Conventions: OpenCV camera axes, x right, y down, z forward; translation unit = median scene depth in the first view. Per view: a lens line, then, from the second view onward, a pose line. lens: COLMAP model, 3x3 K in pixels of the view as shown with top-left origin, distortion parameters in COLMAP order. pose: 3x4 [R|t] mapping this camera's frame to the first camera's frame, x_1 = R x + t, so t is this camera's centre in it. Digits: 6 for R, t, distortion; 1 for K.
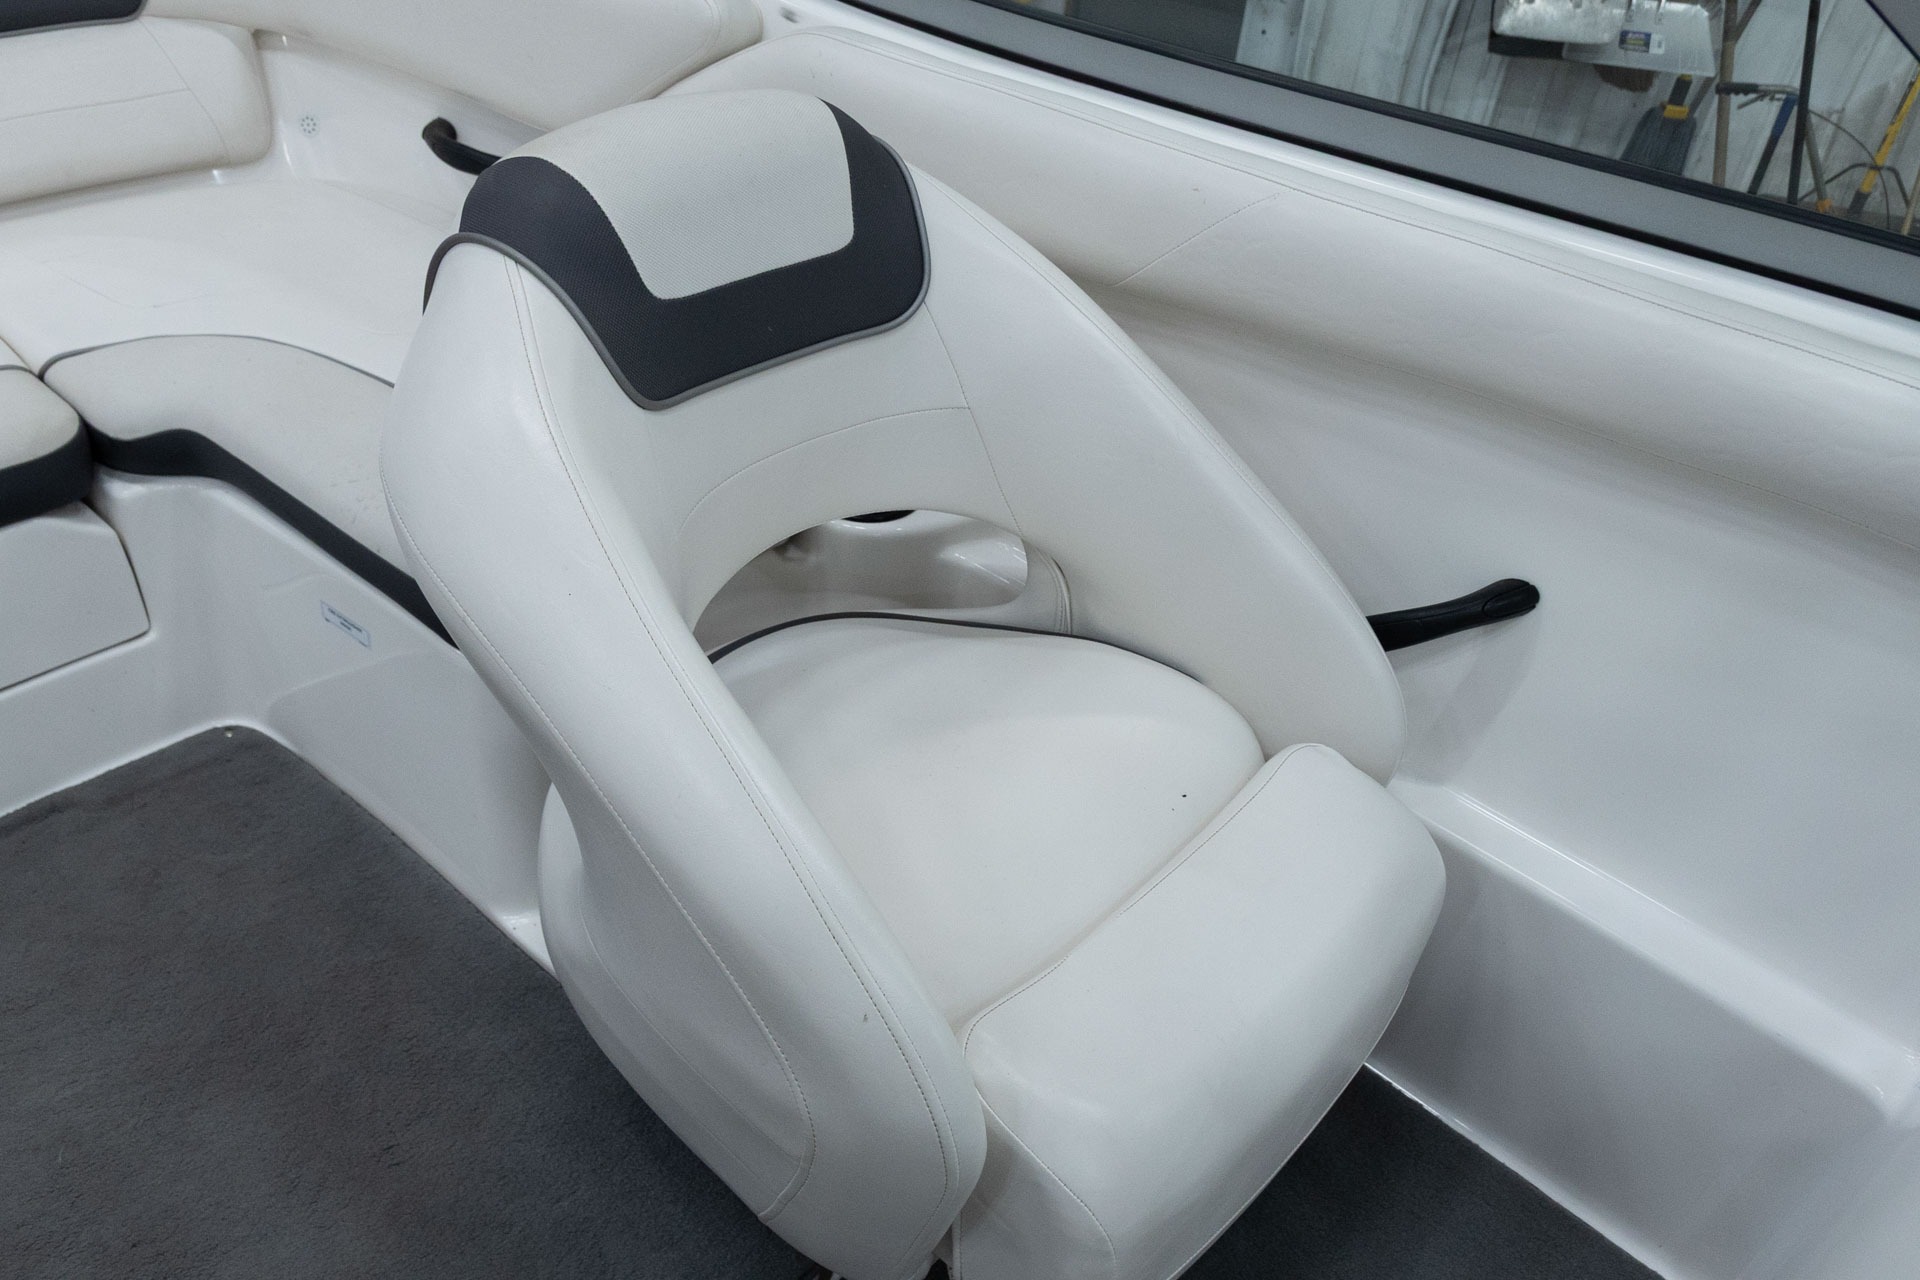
lens RADIAL K [[1484.1, 0, 932.4], [0, 1484.1, 664.7], [0, 0, 1]] dist [0.031178, -0.038996]
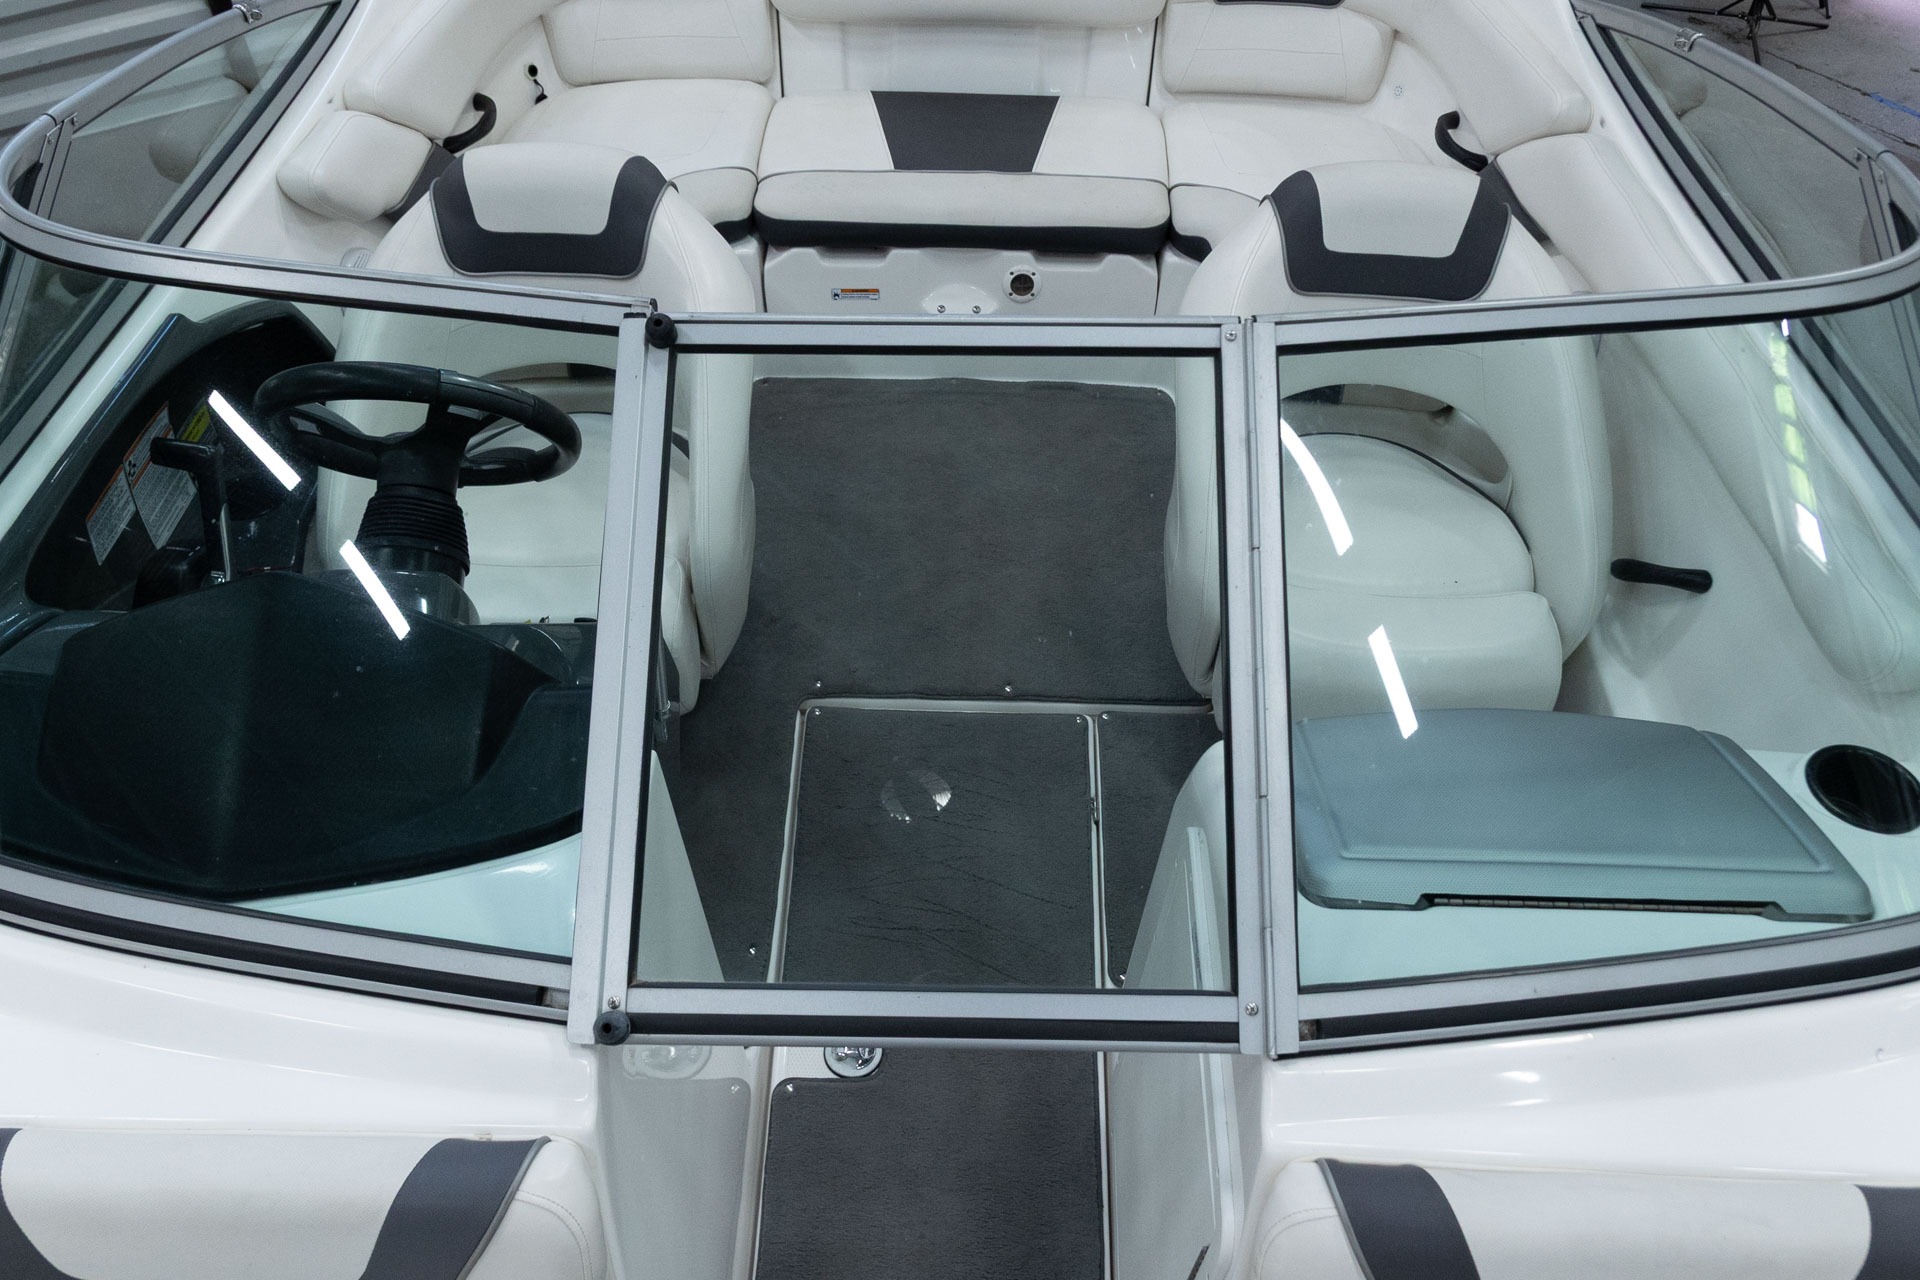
lens RADIAL K [[1510.3, 0, 948.8], [0, 1510.3, 655.7], [0, 0, 1]] dist [0.018203, -0.008254]
pose [[0.643345, 0.486341, -0.591253, 0.702156], [-0.438388, 0.867170, 0.236288, -0.003466], [0.627634, 0.107184, 0.771095, -0.667603]]
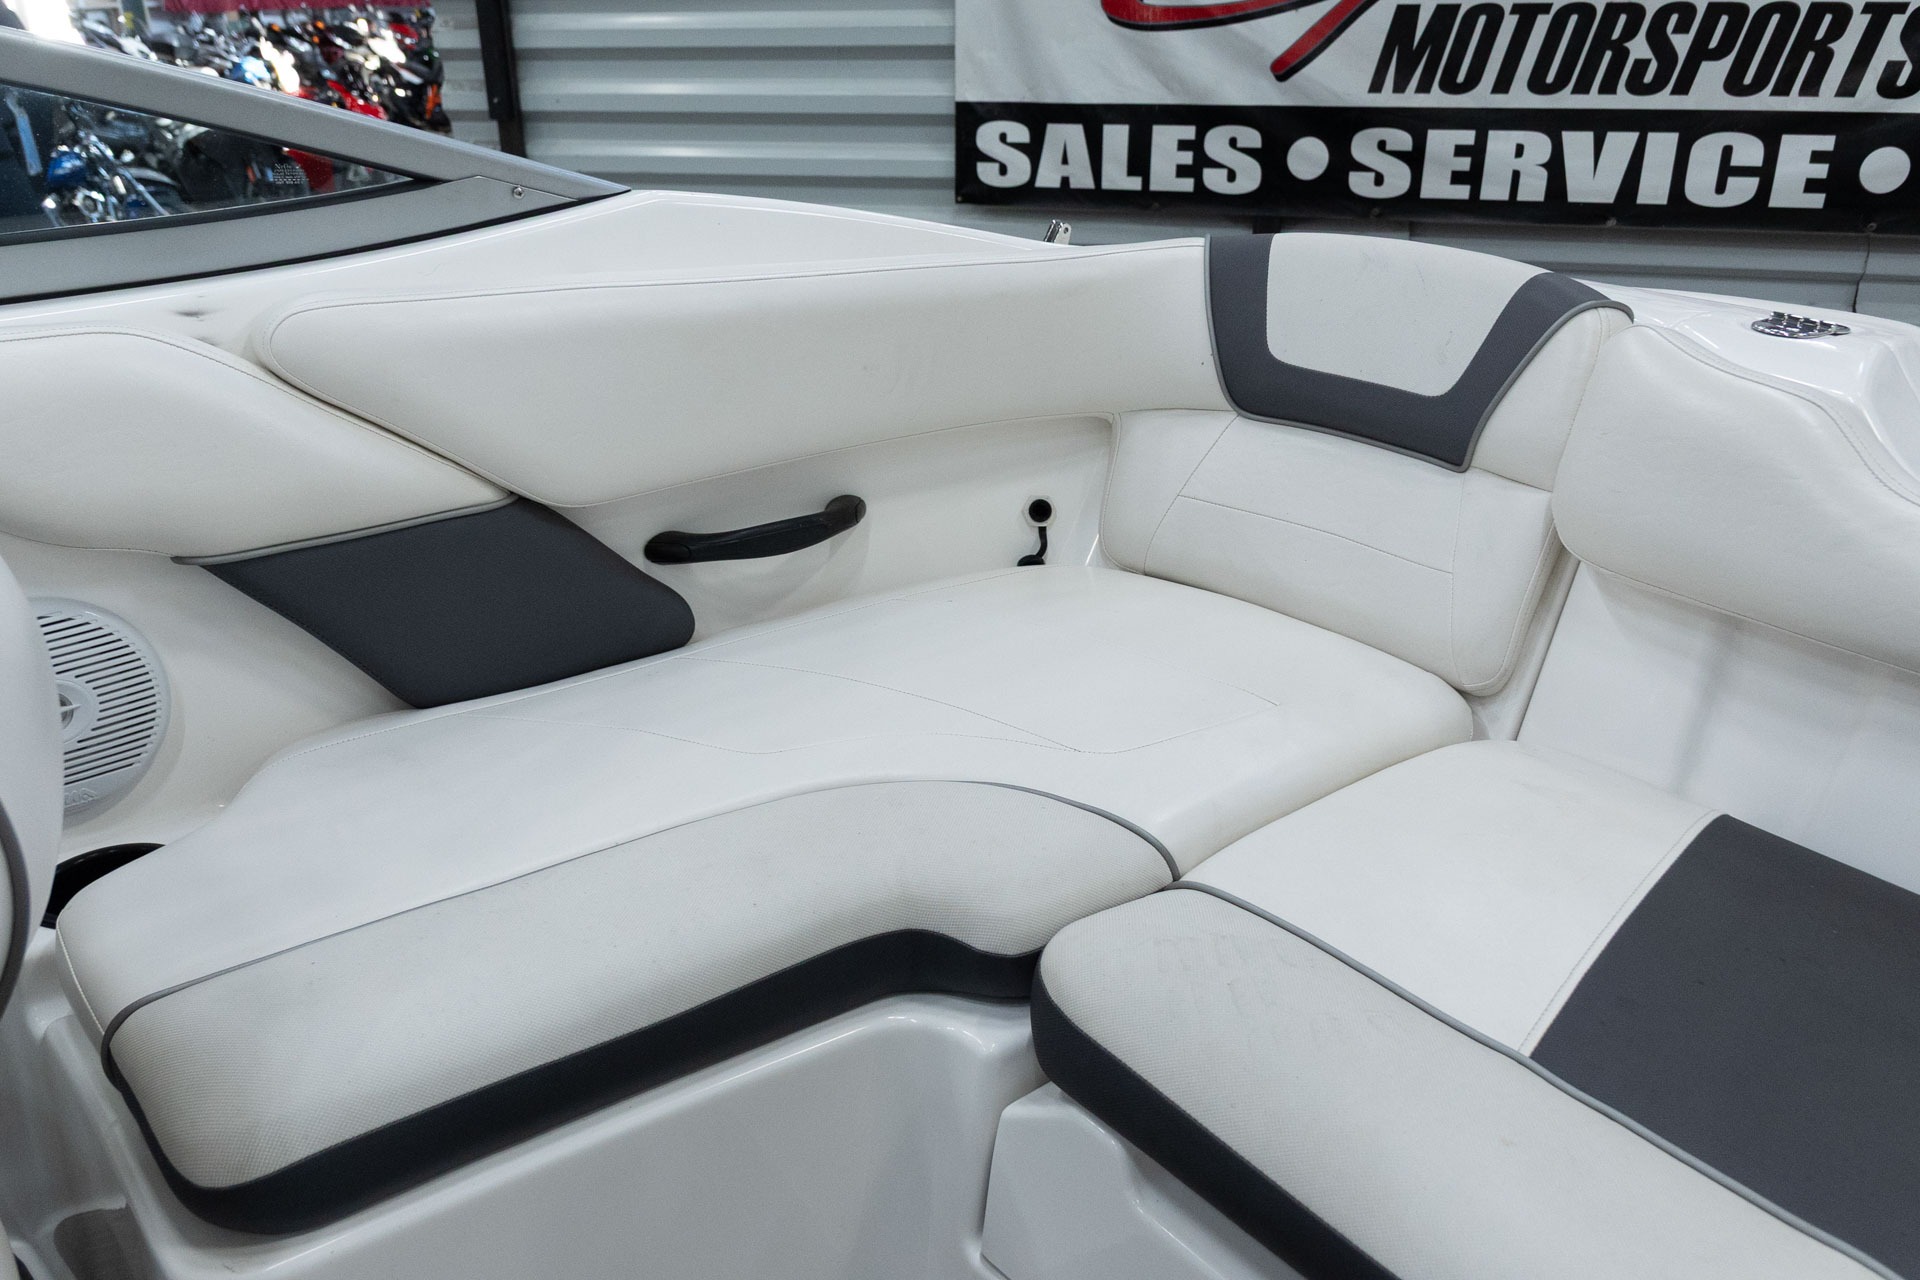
lens RADIAL K [[1484.1, 0, 930.2], [0, 1484.1, 656.6], [0, 0, 1]] dist [0.031178, -0.038996]
pose [[-0.205249, 0.329269, -0.921659, -0.341615], [-0.617681, 0.686890, 0.382951, -0.234677], [0.759173, 0.647891, 0.062400, 0.469315]]
